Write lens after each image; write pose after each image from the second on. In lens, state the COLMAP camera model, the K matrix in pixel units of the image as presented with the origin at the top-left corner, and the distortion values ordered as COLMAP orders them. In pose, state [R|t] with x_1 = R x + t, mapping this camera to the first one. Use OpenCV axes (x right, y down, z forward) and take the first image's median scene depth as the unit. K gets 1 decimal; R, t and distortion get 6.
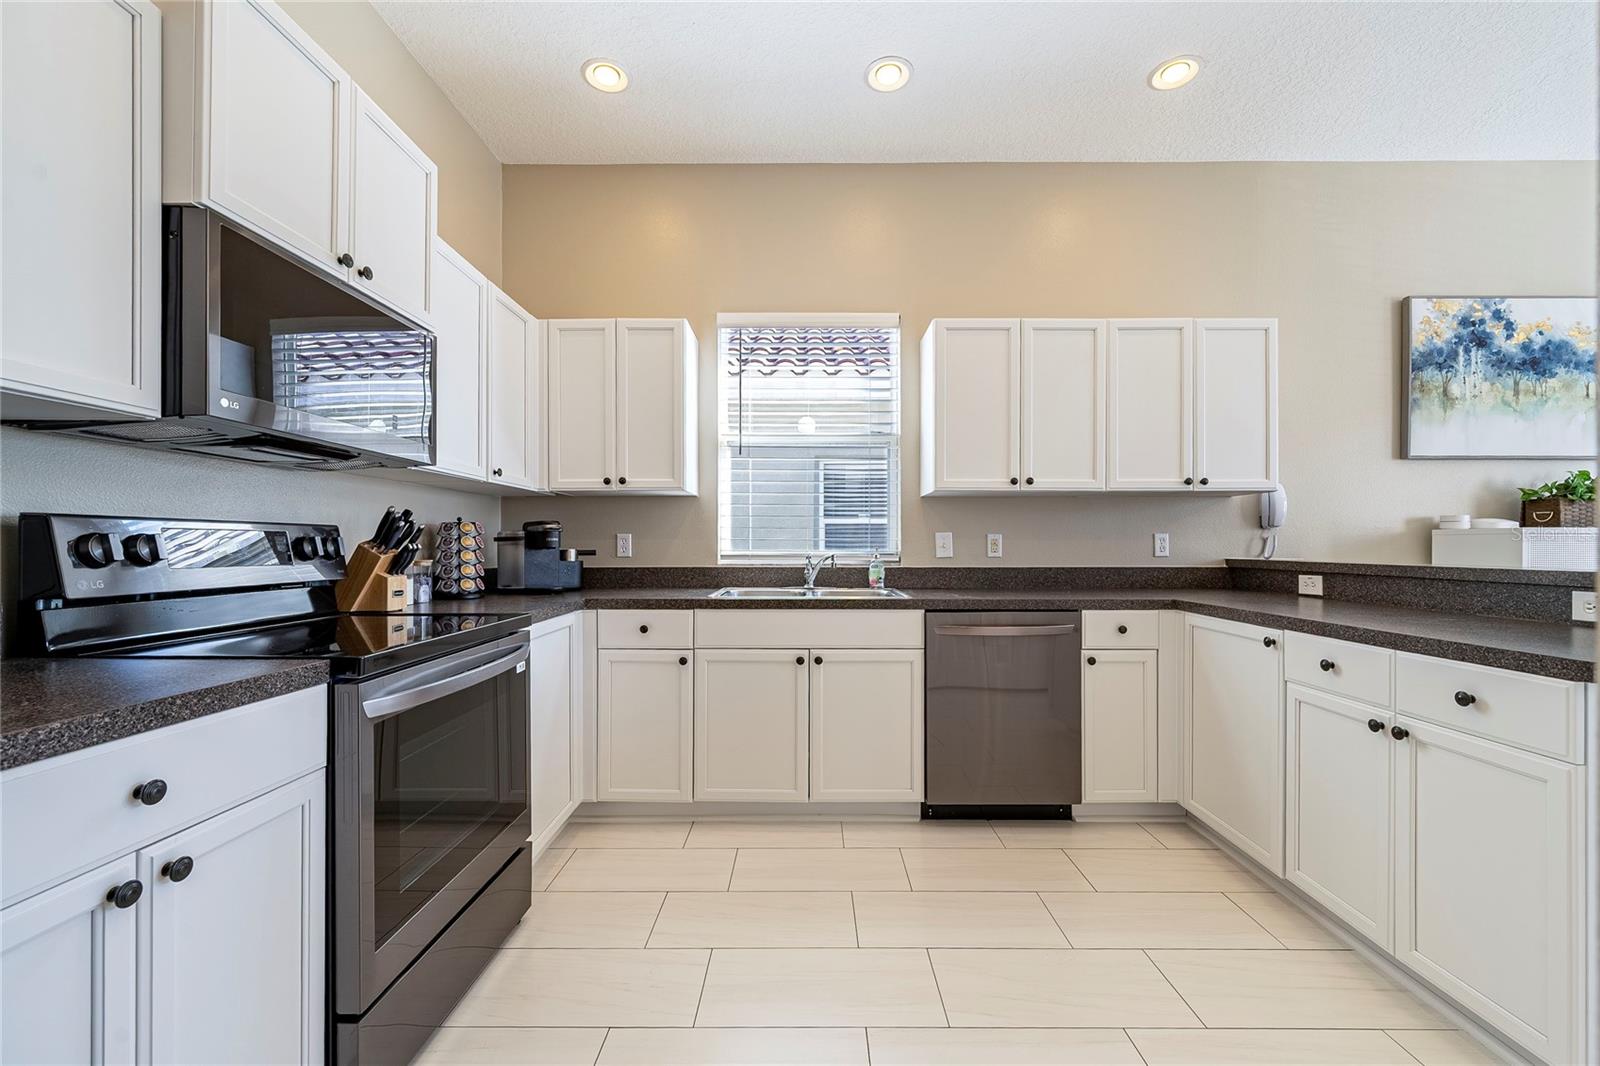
lens RADIAL K [[648.7, 0, 804.8], [0, 648.7, 543.6], [0, 0, 1]] dist [-0.001601, -0.000210]
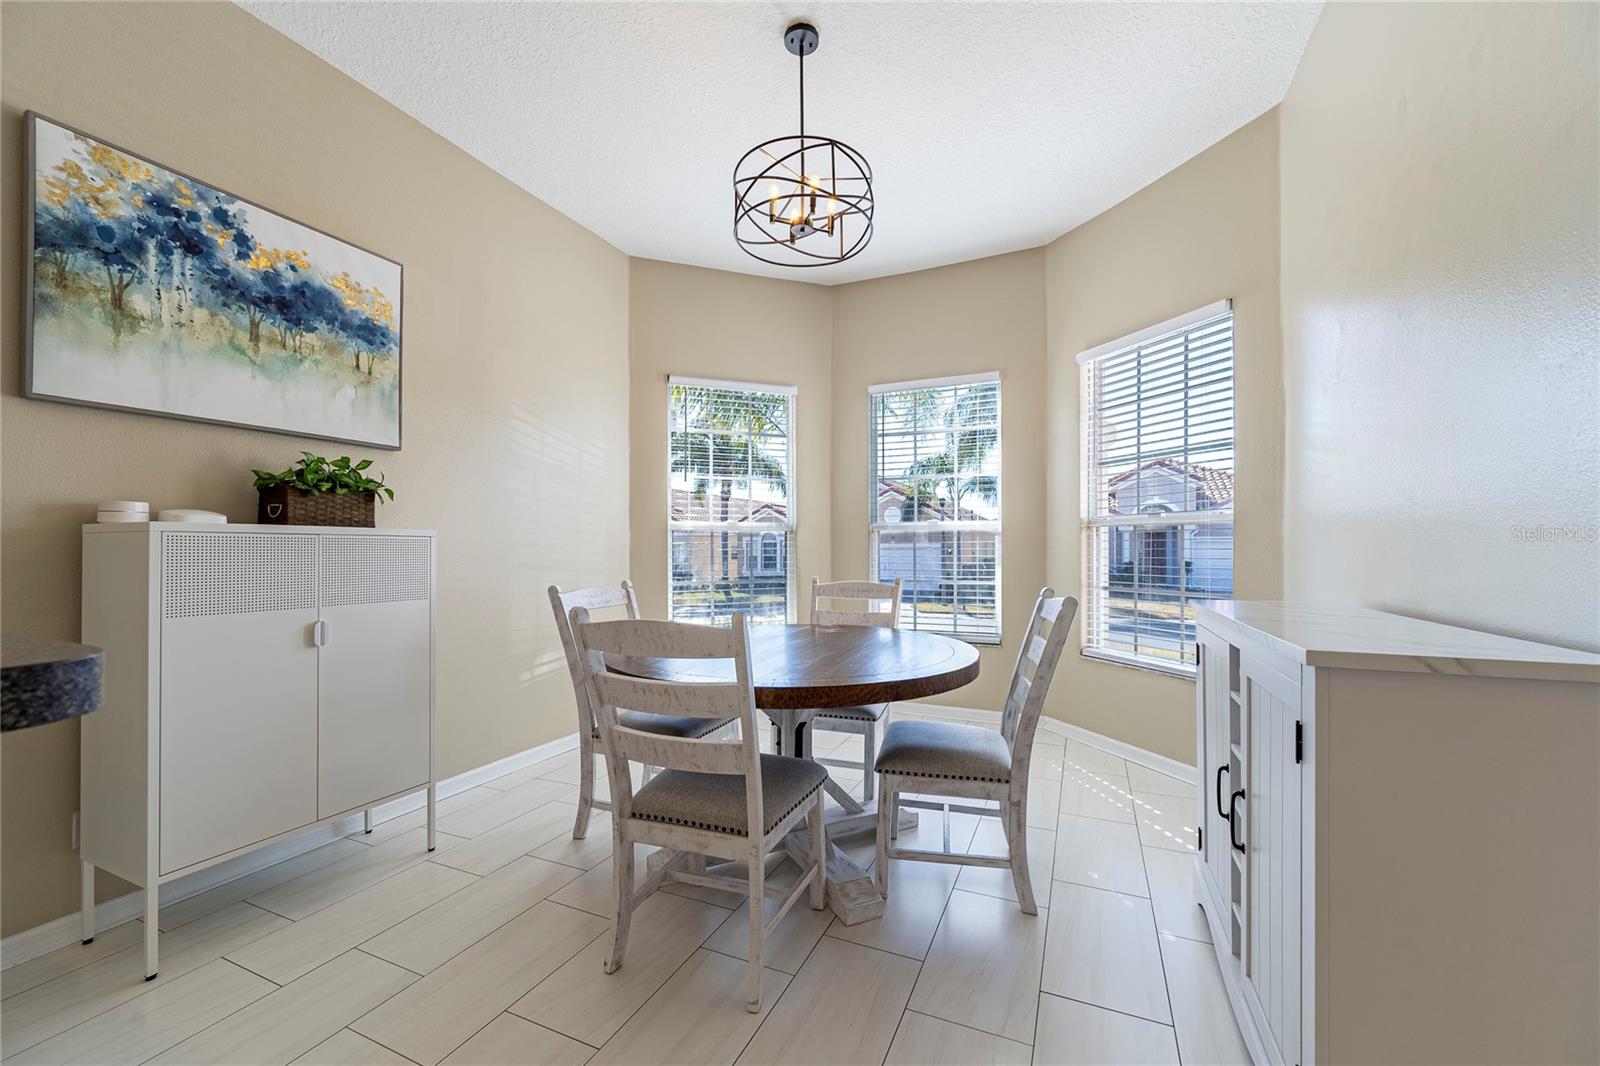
lens RADIAL K [[635.7, 0, 804.5], [0, 635.7, 543.2], [0, 0, 1]] dist [-0.002818, -0.000377]
pose [[0.399035, 0.005708, 0.916918, 0.699627], [-0.002101, 0.999984, -0.005311, -0.002155], [-0.916933, 0.000193, 0.399040, 0.158244]]
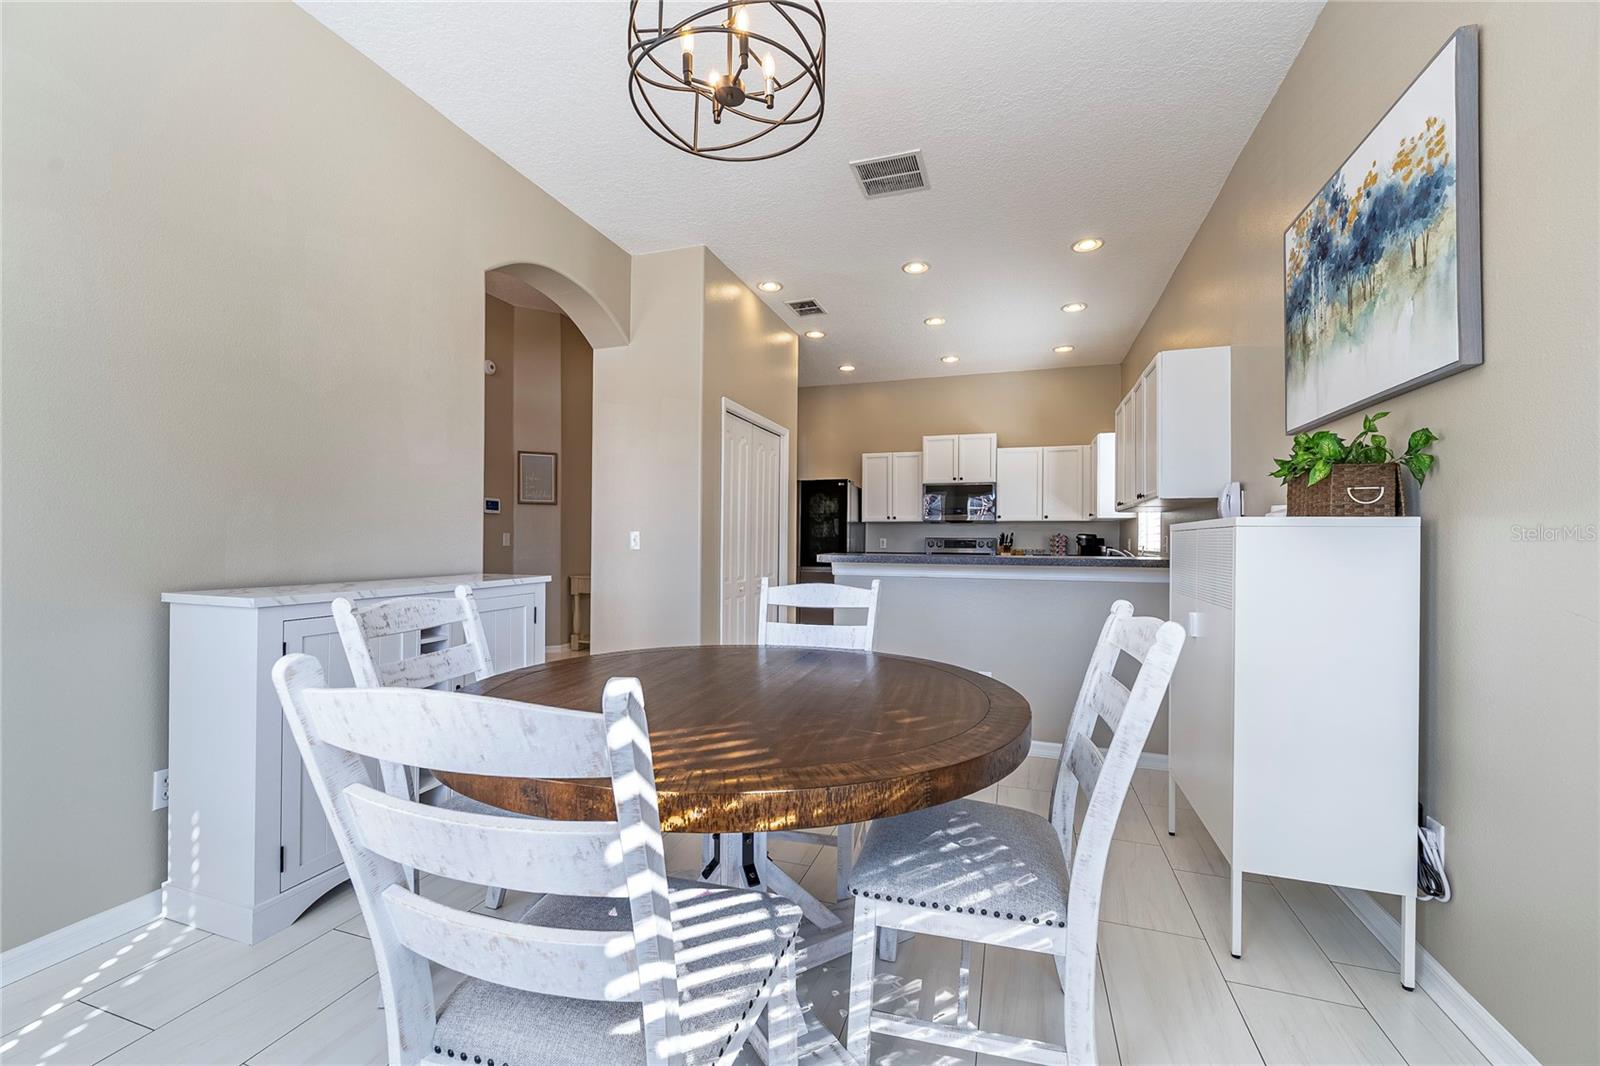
lens RADIAL K [[635.7, 0, 804.5], [0, 635.7, 543.2], [0, 0, 1]] dist [-0.002818, -0.000377]
pose [[-0.307861, -0.002345, -0.951428, 1.863000], [-0.005540, 0.999984, -0.000672, 0.005279], [0.951415, 0.005064, -0.307869, 0.682159]]
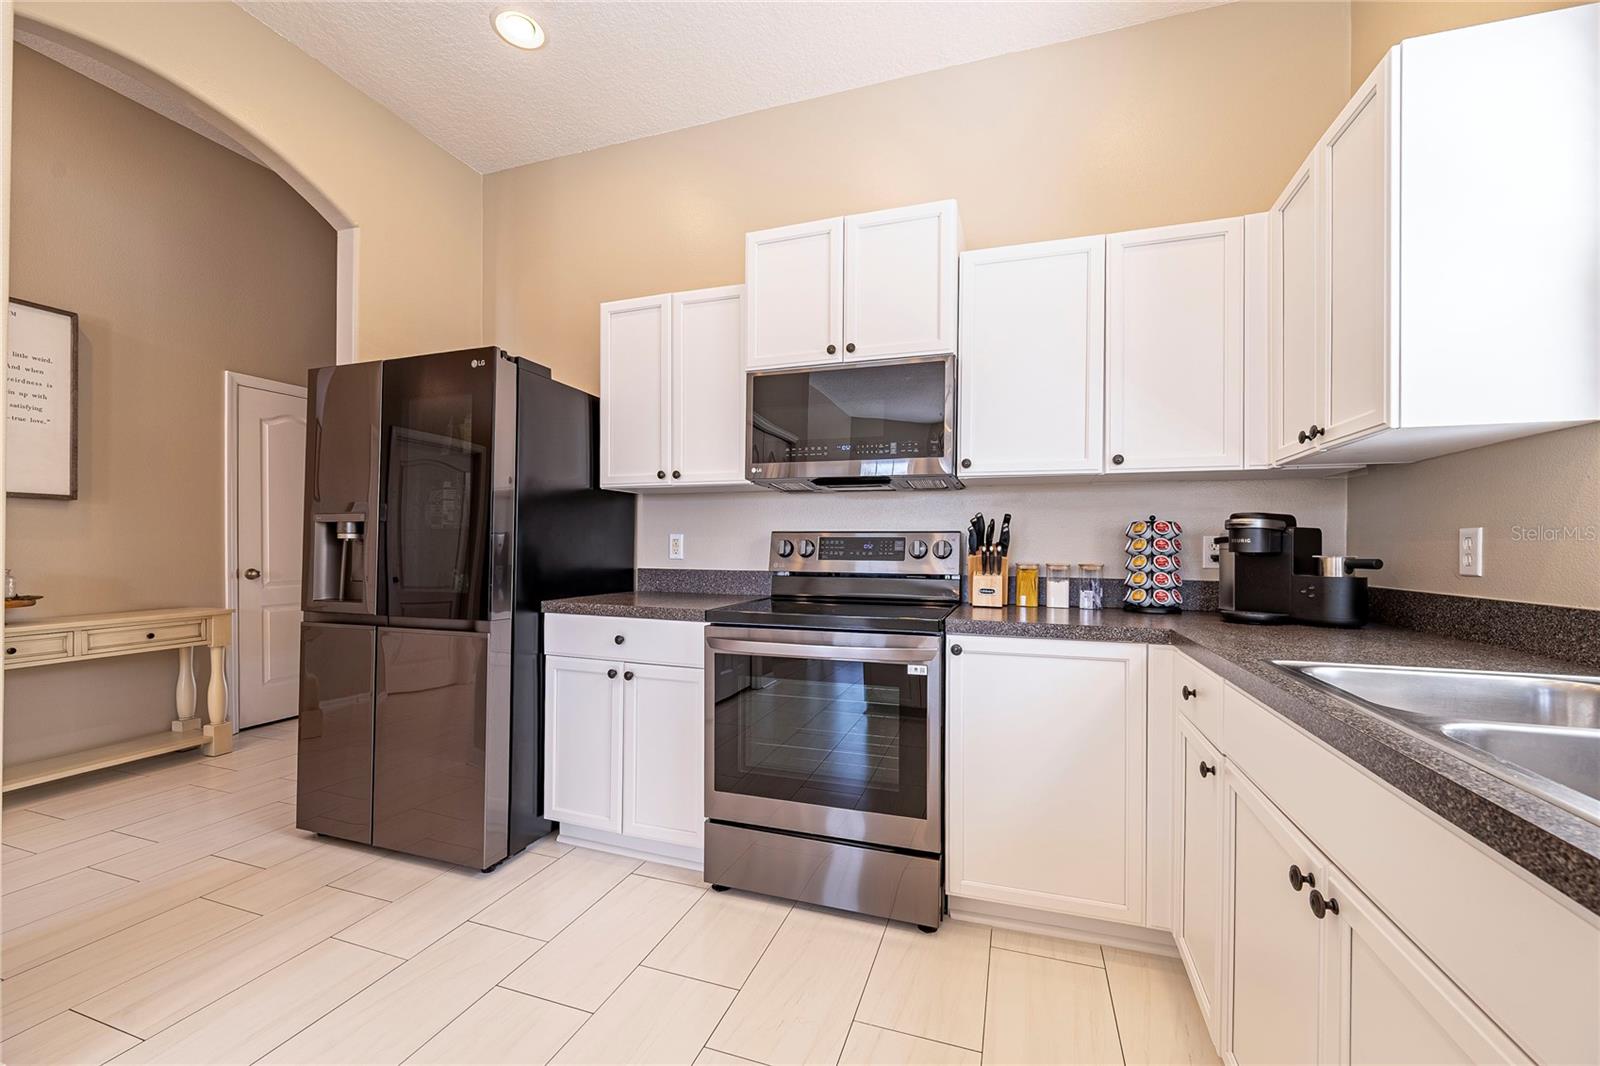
lens RADIAL K [[635.7, 0, 804.5], [0, 635.7, 543.2], [0, 0, 1]] dist [-0.002818, -0.000377]
pose [[-0.311654, -0.006903, -0.950170, 0.329062], [-0.004746, 0.999972, -0.005708, 0.001850], [0.950184, 0.002731, -0.311679, 0.694602]]
